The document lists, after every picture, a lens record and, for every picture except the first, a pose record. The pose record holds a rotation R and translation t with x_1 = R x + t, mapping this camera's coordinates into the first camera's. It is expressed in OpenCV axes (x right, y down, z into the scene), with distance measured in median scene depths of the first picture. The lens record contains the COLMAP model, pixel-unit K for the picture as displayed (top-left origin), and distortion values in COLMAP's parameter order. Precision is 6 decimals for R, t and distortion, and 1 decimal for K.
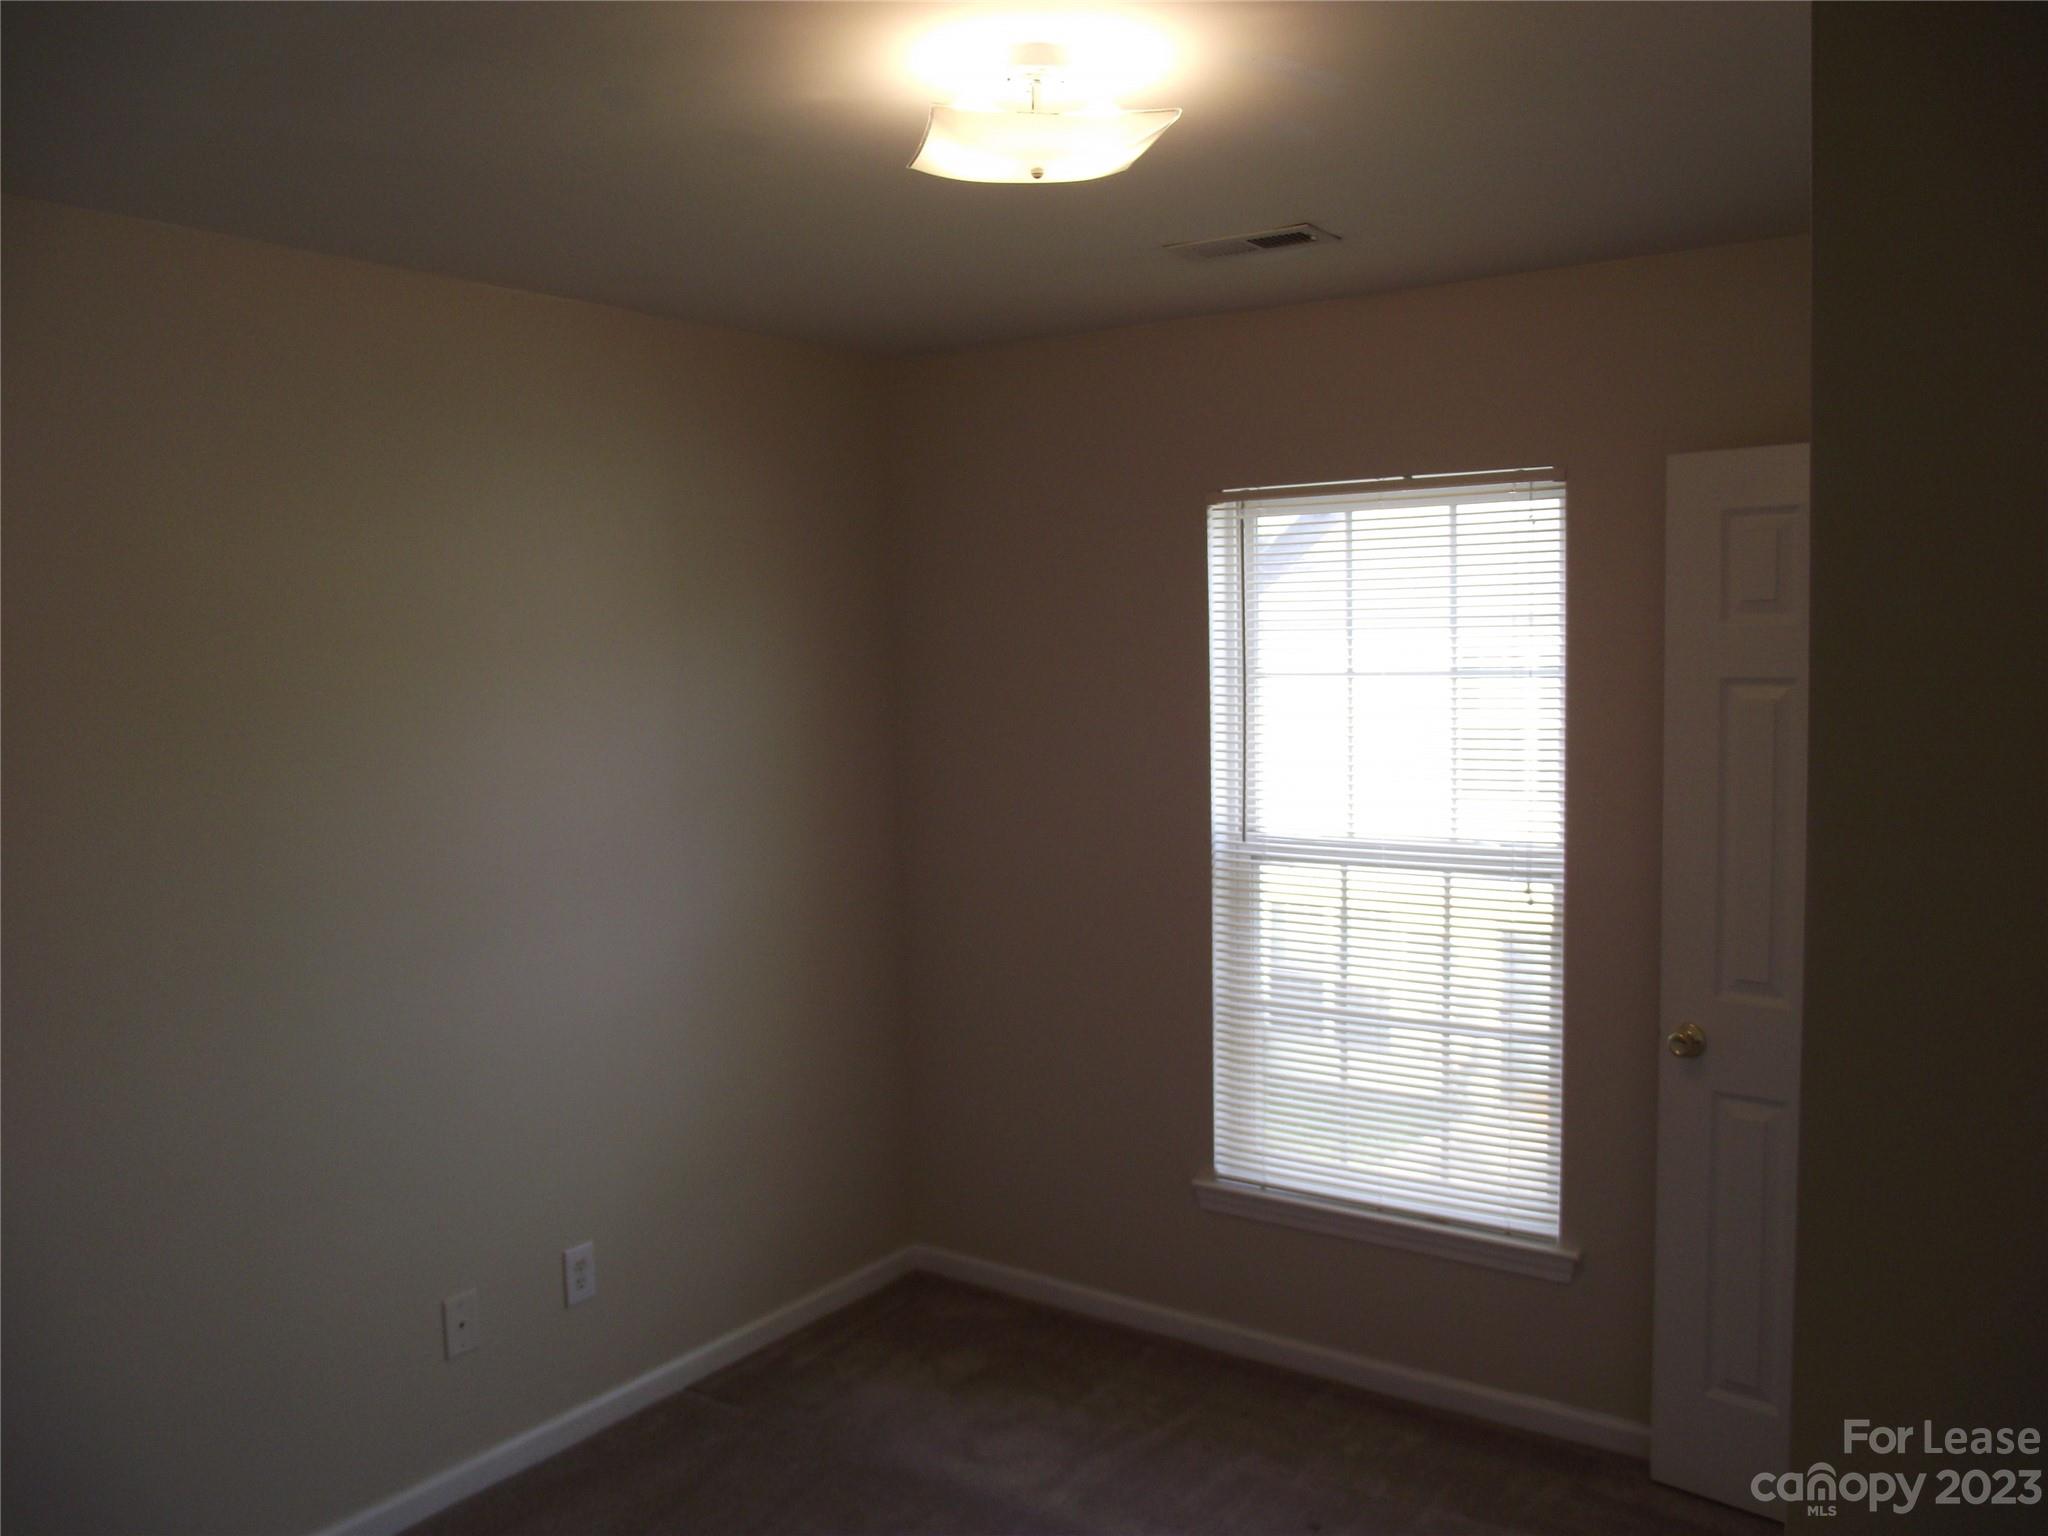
lens RADIAL K [[1634.3, 0, 1024.0], [0, 1634.3, 768.0], [0, 0, 1]] dist [-0.097071, 0.001555]
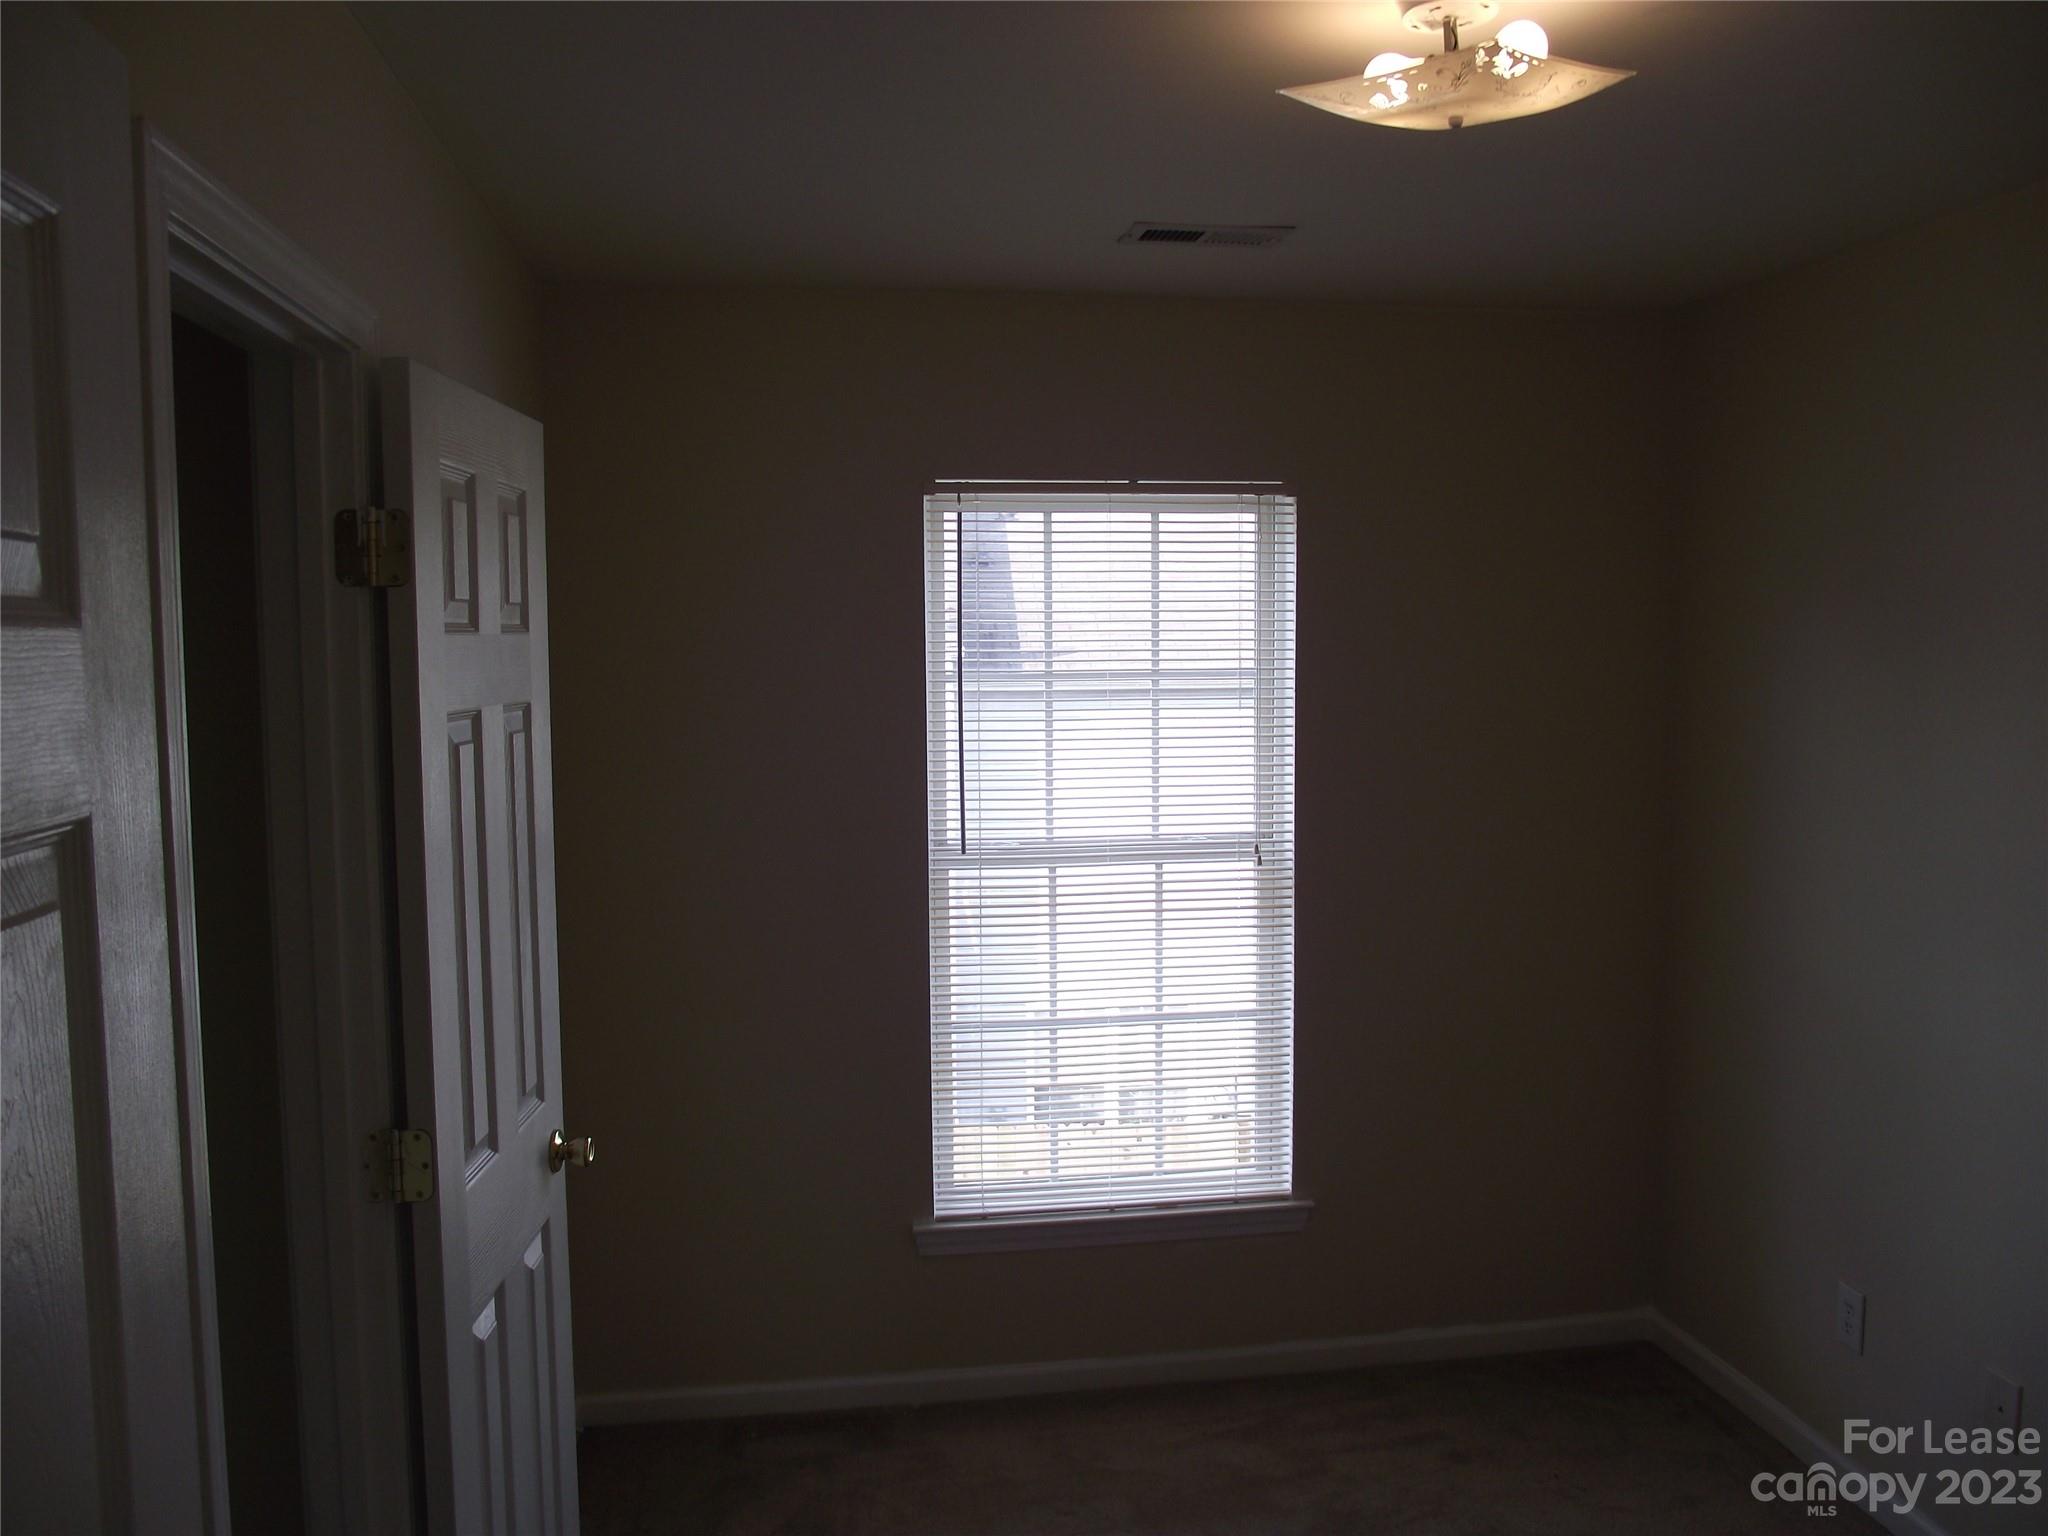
lens RADIAL K [[1634.3, 0, 1024.0], [0, 1634.3, 768.0], [0, 0, 1]] dist [-0.097071, 0.001555]
pose [[0.721743, -0.034722, 0.691289, -0.505889], [0.047910, 0.998852, 0.000149, -0.003231], [-0.690501, 0.033012, 0.722578, 0.301884]]
